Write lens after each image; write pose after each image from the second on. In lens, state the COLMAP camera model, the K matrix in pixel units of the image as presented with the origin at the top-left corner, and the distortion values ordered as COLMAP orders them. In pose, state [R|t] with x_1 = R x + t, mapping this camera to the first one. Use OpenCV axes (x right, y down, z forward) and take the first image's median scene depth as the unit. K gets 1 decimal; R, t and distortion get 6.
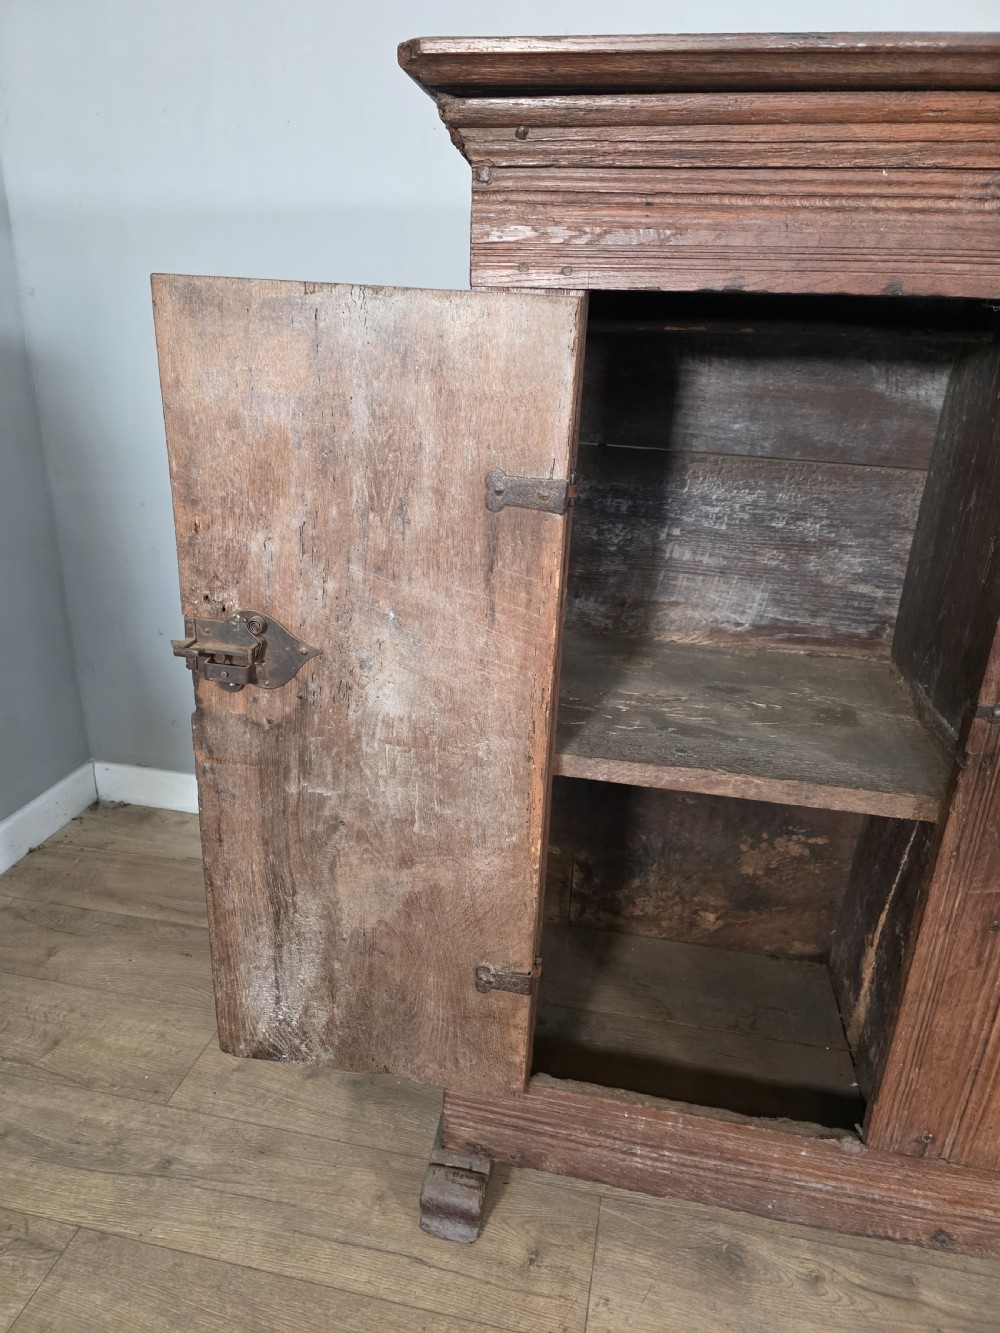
lens RADIAL K [[896.1, 0, 496.1], [0, 896.1, 669.9], [0, 0, 1]] dist [0.069969, -0.072269]
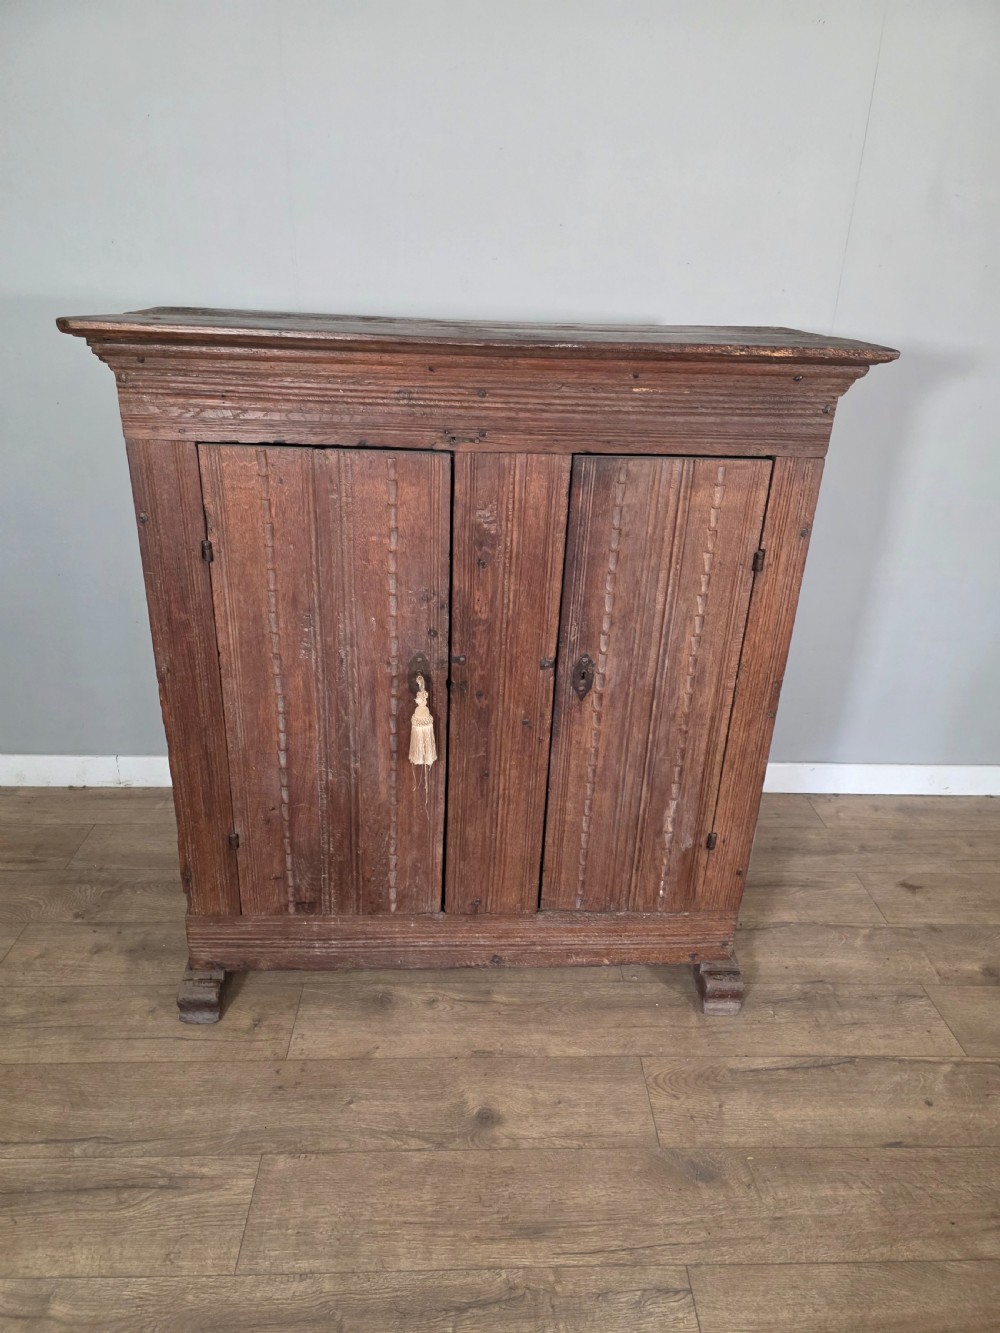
lens RADIAL K [[896.1, 0, 506.5], [0, 896.1, 675.4], [0, 0, 1]] dist [0.069969, -0.072269]
pose [[0.969643, -0.100789, 0.222789, 0.198297], [0.084691, 0.993135, 0.080692, -0.051577], [-0.229392, -0.059374, 0.971521, -0.687364]]
